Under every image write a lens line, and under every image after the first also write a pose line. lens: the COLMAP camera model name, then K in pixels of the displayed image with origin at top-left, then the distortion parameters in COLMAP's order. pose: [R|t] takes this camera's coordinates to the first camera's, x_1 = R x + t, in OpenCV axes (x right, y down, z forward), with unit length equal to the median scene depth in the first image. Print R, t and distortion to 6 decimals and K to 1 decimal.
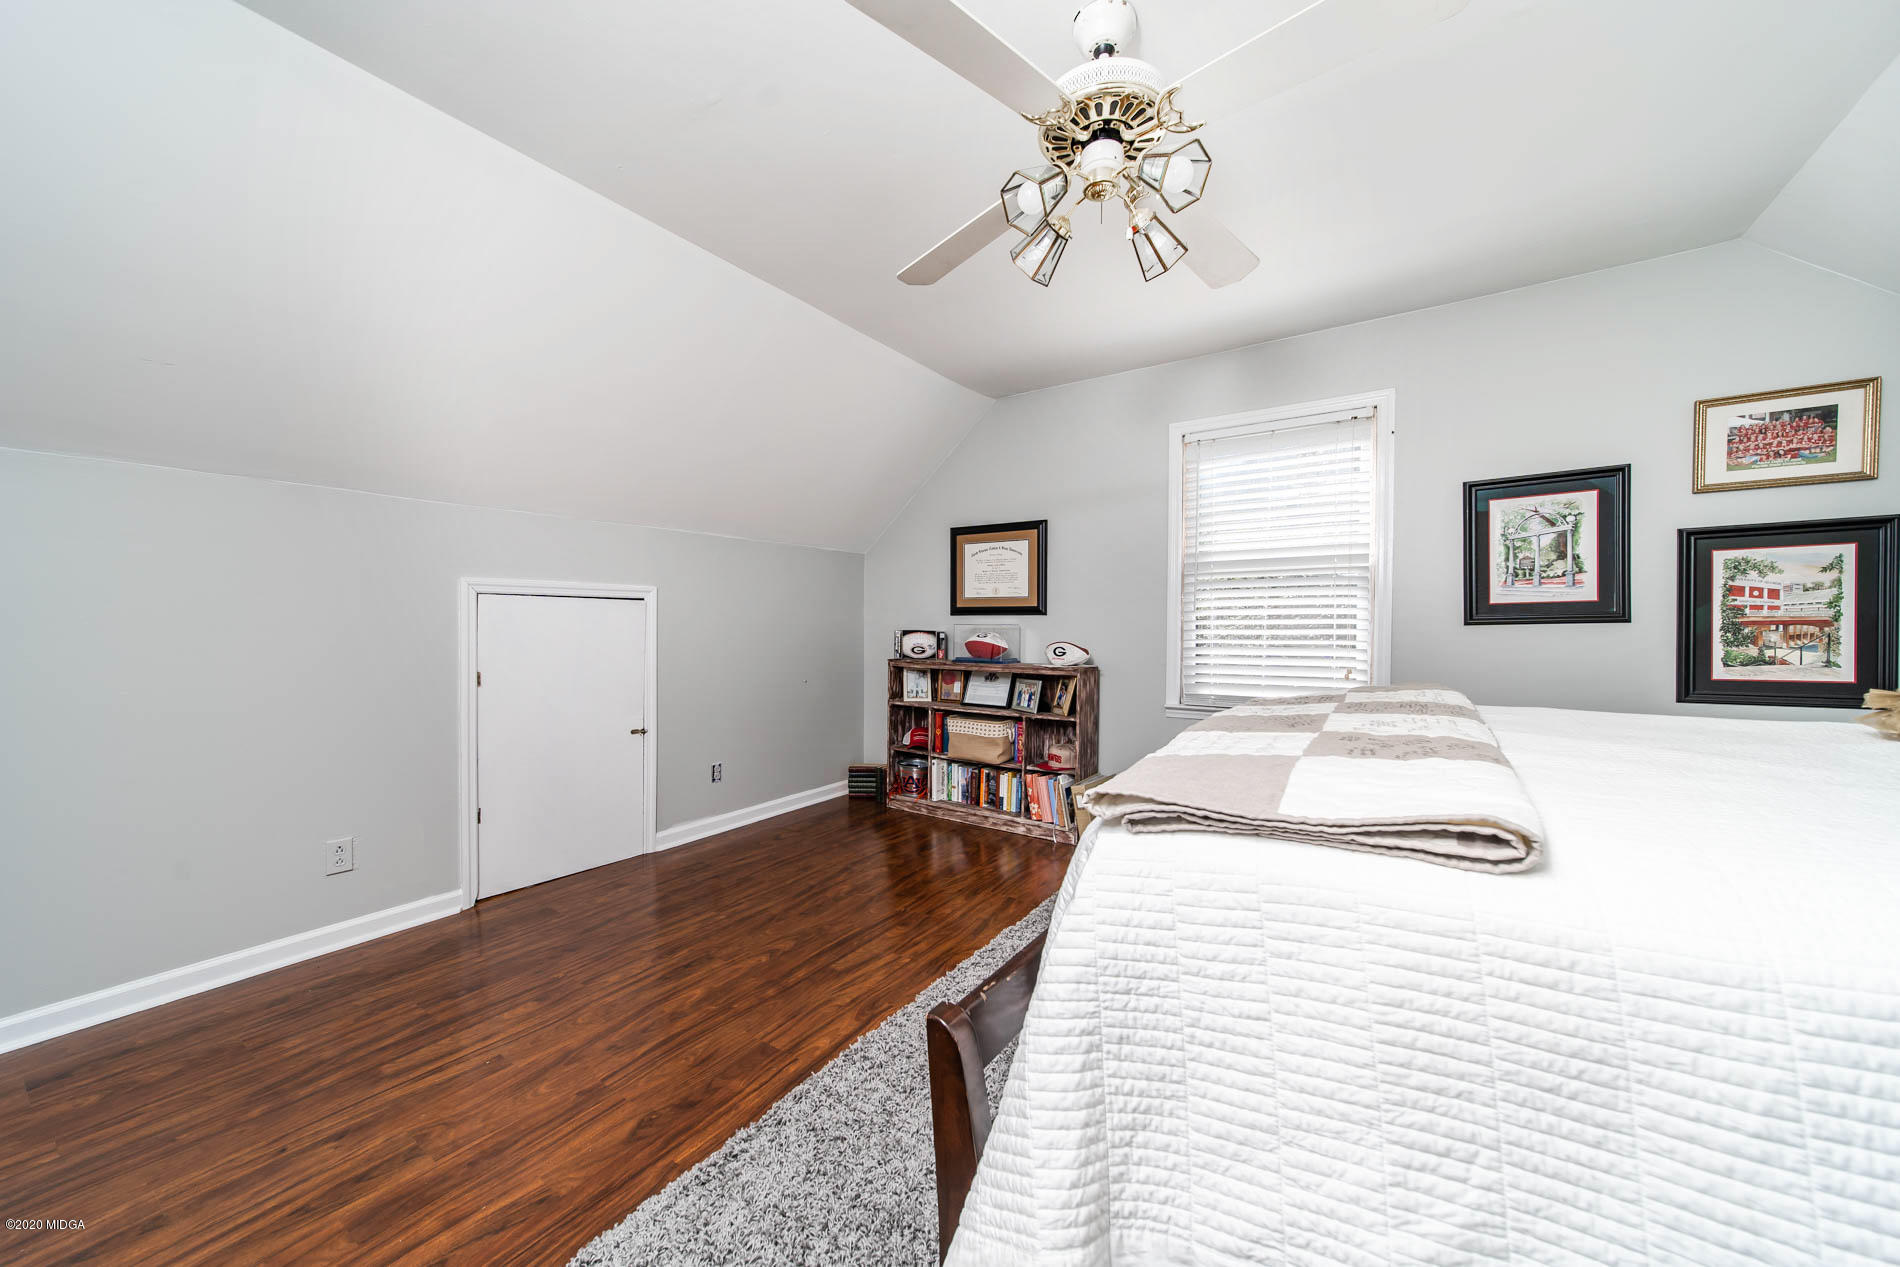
lens RADIAL K [[660.0, 0, 950.0], [0, 660.0, 633.5], [0, 0, 1]] dist [0.000200, 0.000065]
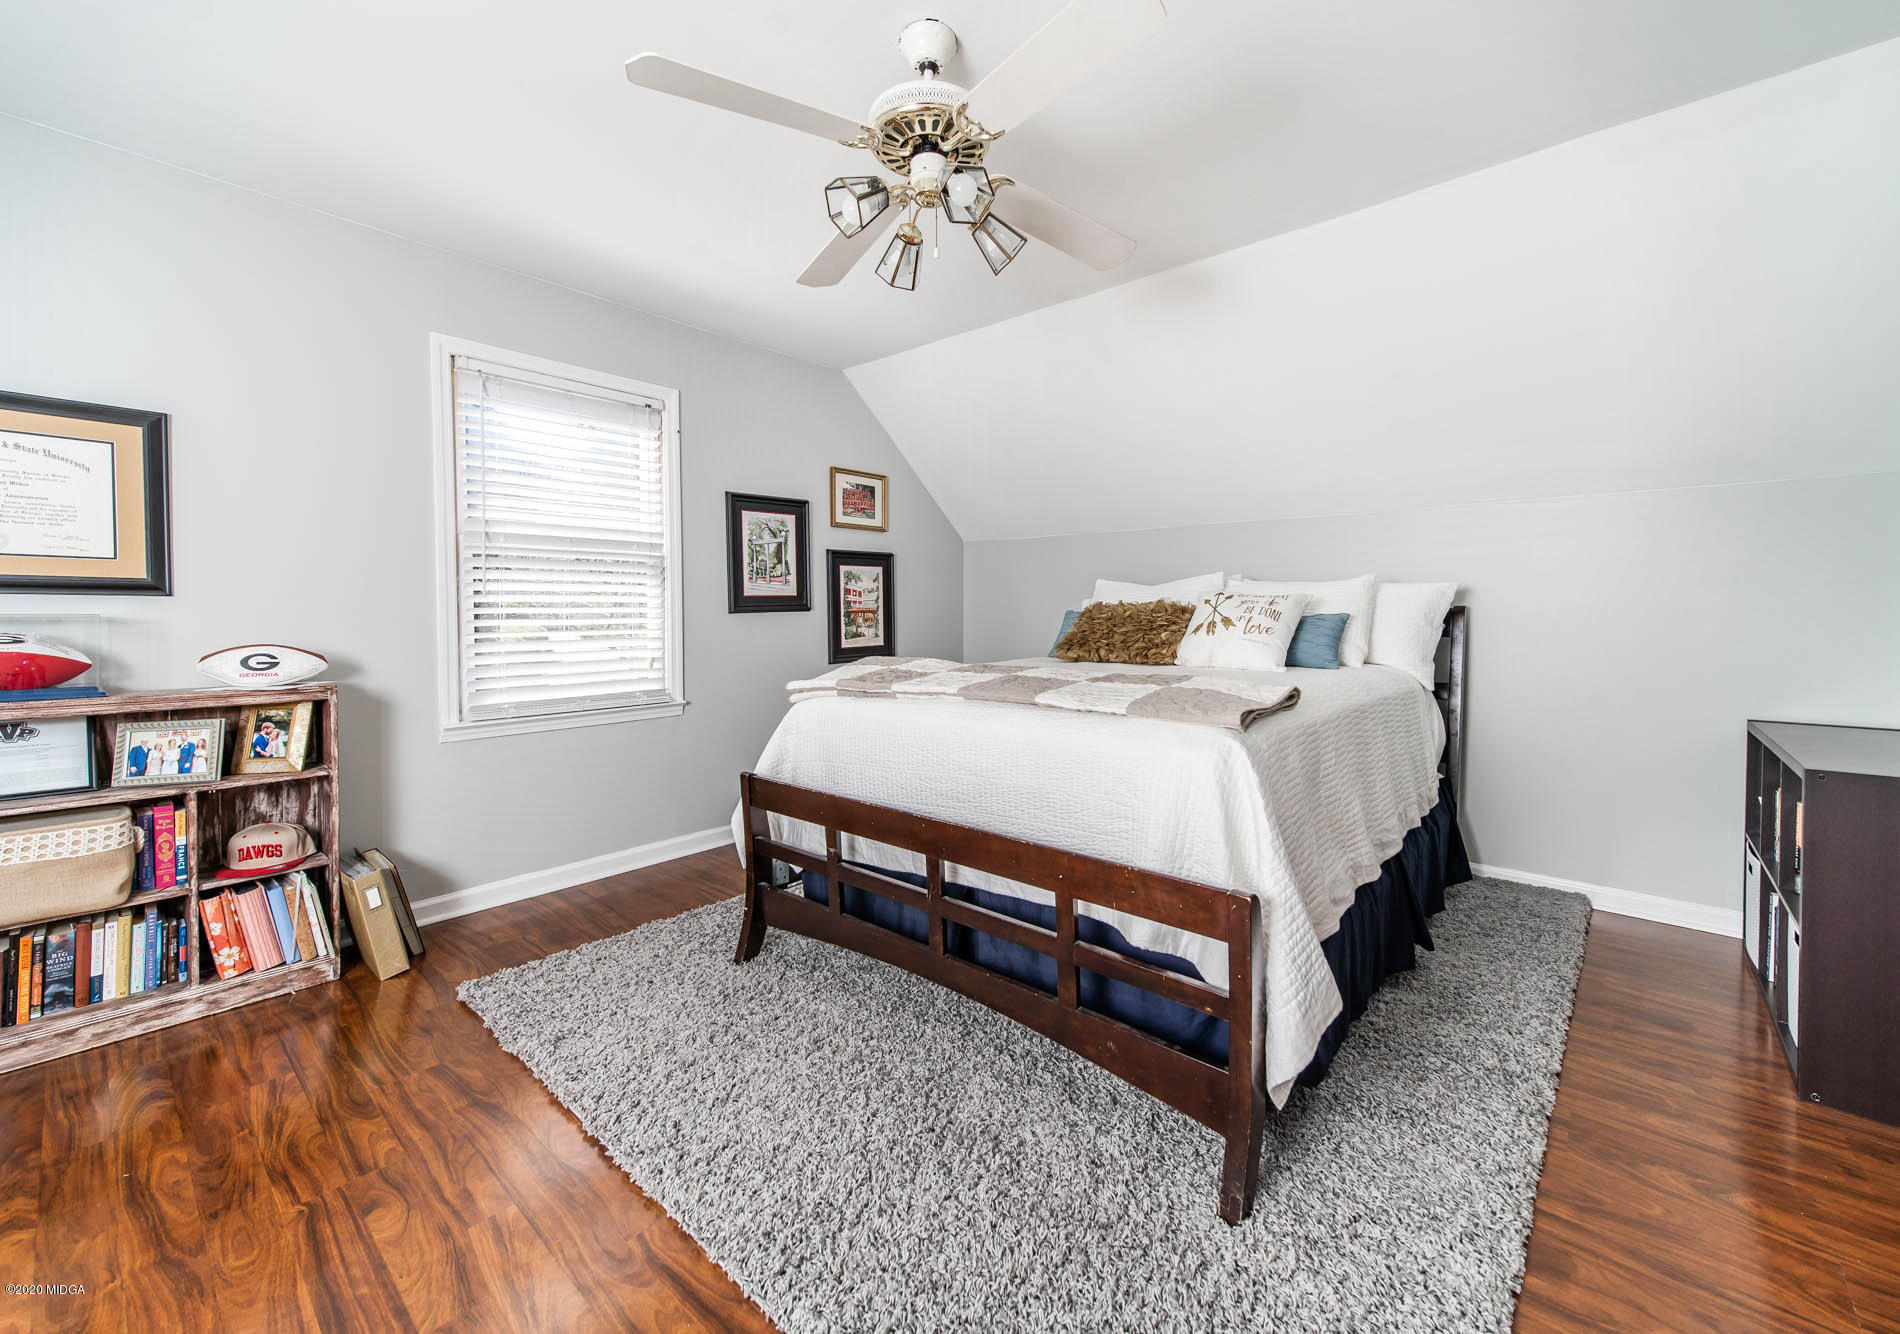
lens RADIAL K [[767.2, 0, 952.0], [0, 767.2, 621.2], [0, 0, 1]] dist [0.000113, 0.000037]
pose [[0.142036, -0.012515, 0.989782, -0.548437], [0.014555, 0.999838, 0.010554, -0.008035], [-0.989755, 0.012907, 0.142195, 0.440767]]
